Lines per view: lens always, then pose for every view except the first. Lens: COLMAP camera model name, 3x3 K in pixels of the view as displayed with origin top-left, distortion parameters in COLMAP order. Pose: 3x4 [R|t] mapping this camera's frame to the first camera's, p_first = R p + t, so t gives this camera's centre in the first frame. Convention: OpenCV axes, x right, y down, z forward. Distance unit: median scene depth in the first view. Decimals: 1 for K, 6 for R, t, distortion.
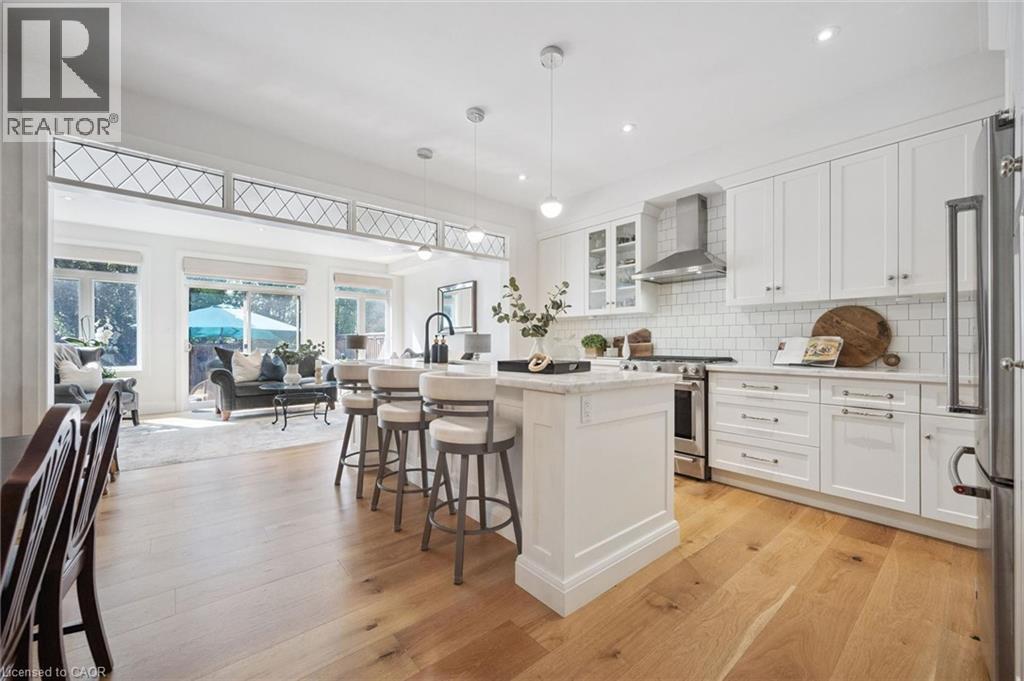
lens RADIAL K [[400.5, 0, 514.7], [0, 400.5, 342.6], [0, 0, 1]] dist [0.001753, 0.000328]
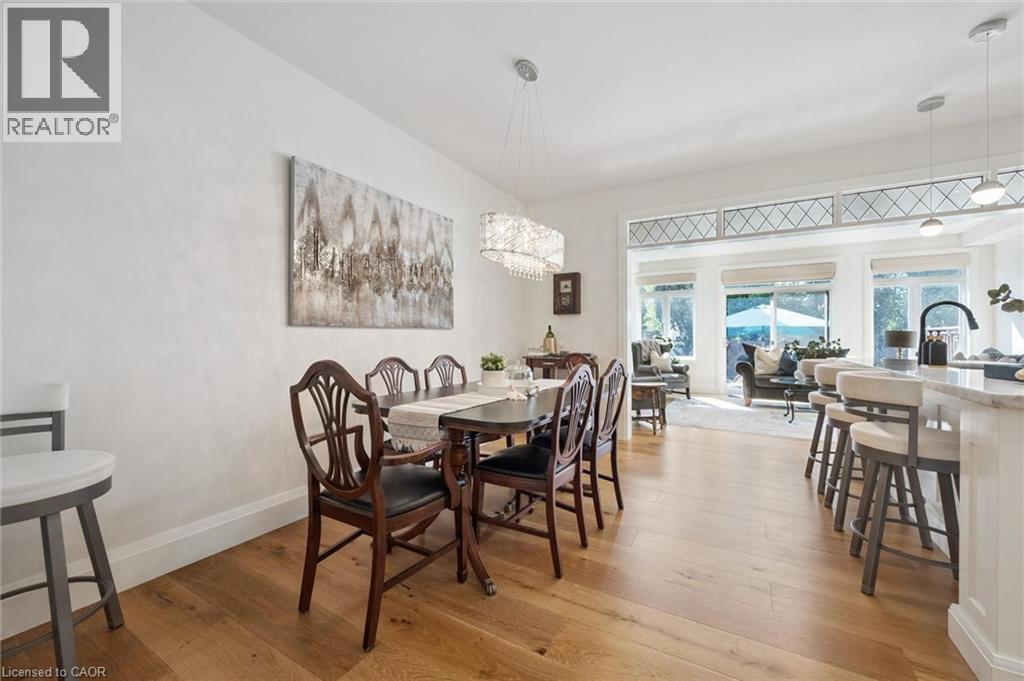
lens RADIAL K [[400.5, 0, 515.7], [0, 400.5, 337.2], [0, 0, 1]] dist [0.001753, 0.000328]
pose [[0.339364, -0.005276, -0.940640, 0.151638], [-0.000212, 0.999984, -0.005685, -0.000349], [0.940655, 0.002128, 0.339357, -0.033331]]
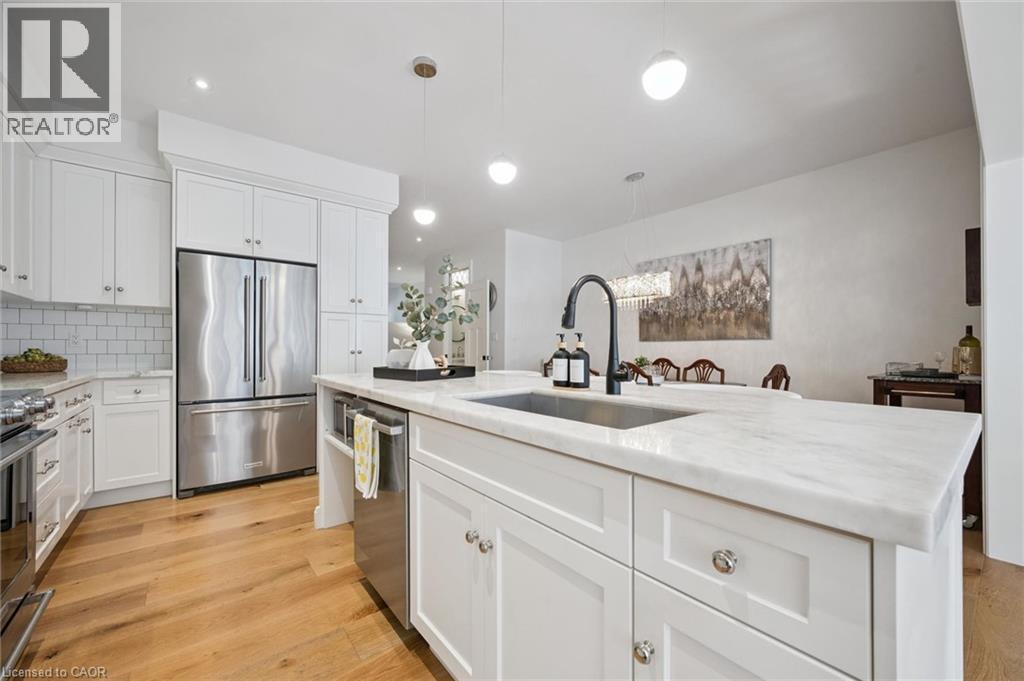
lens RADIAL K [[400.5, 0, 516.4], [0, 400.5, 344.5], [0, 0, 1]] dist [0.001753, 0.000328]
pose [[-0.999772, -0.003337, 0.021109, -0.063577], [-0.003452, 0.999979, -0.005425, -0.001652], [-0.021091, -0.005497, -0.999762, 0.811304]]
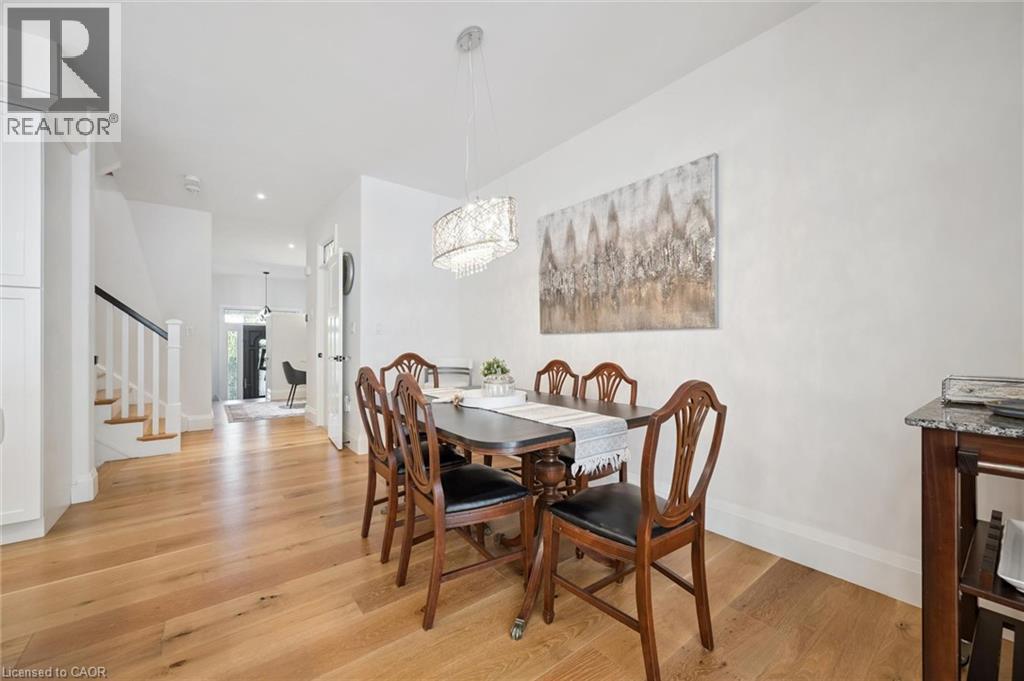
lens RADIAL K [[400.5, 0, 515.0], [0, 400.5, 340.9], [0, 0, 1]] dist [0.001753, 0.000328]
pose [[-0.999549, 0.000973, 0.030023, -0.305298], [0.000801, 0.999983, -0.005751, -0.001268], [-0.030028, -0.005724, -0.999533, 0.506494]]
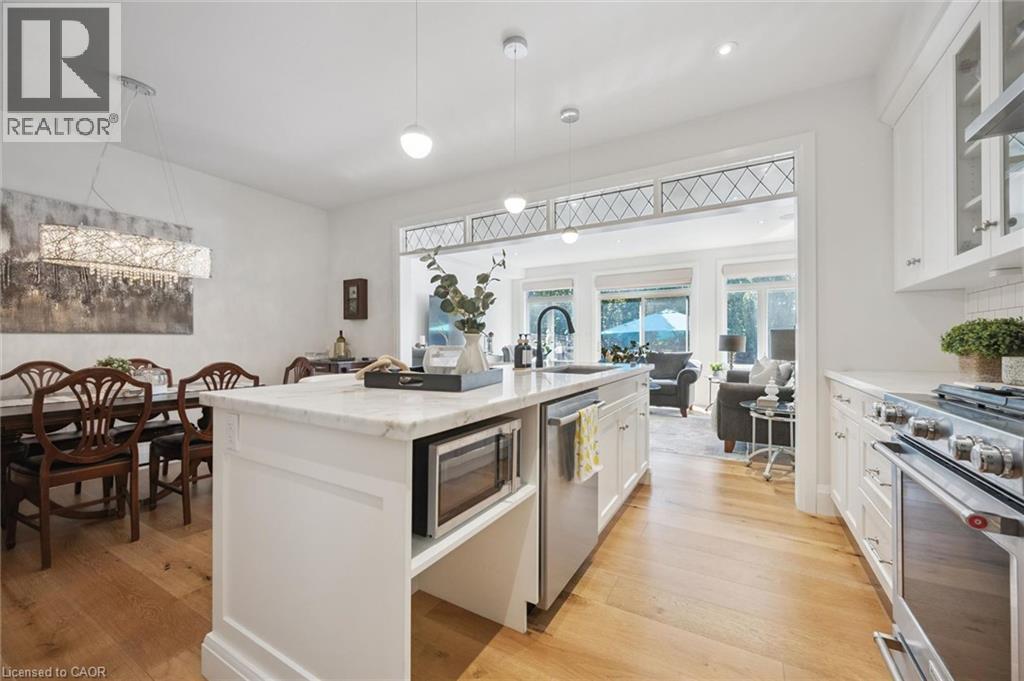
lens RADIAL K [[400.5, 0, 510.3], [0, 400.5, 343.1], [0, 0, 1]] dist [0.001753, 0.000328]
pose [[0.339120, -0.003168, -0.940738, 0.318001], [0.001051, 0.999995, -0.002989, 0.000798], [0.940743, 0.000025, 0.339122, 0.366346]]
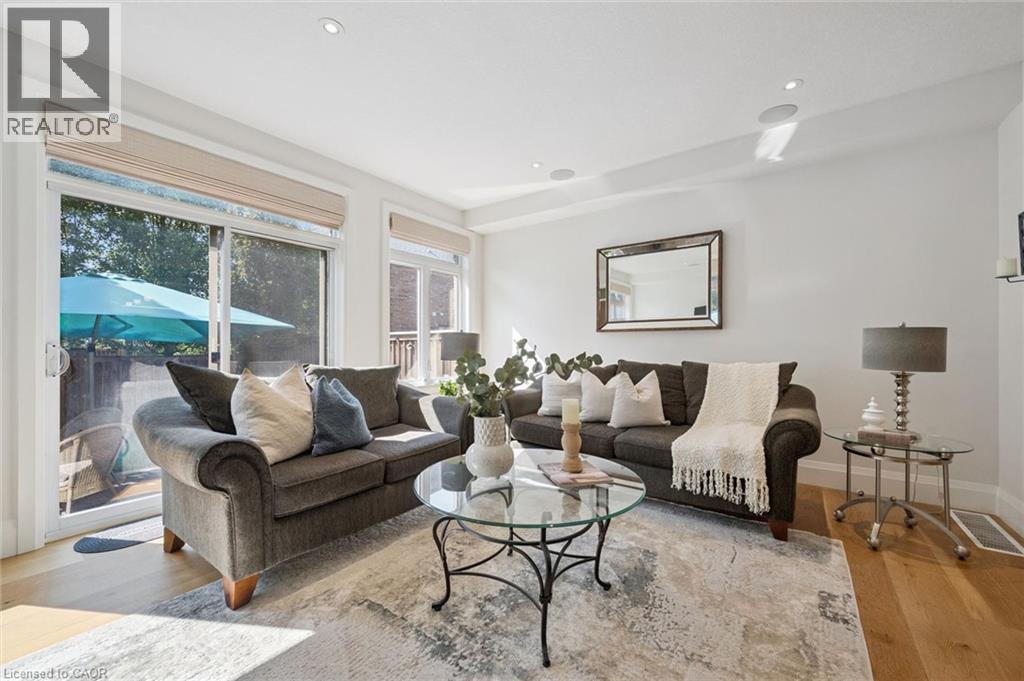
lens RADIAL K [[400.5, 0, 513.5], [0, 400.5, 344.7], [0, 0, 1]] dist [0.001753, 0.000328]
pose [[0.970258, -0.001560, 0.242069, -0.600345], [0.001768, 0.999998, -0.000643, -0.003583], [-0.242067, 0.001051, 0.970259, 0.657166]]
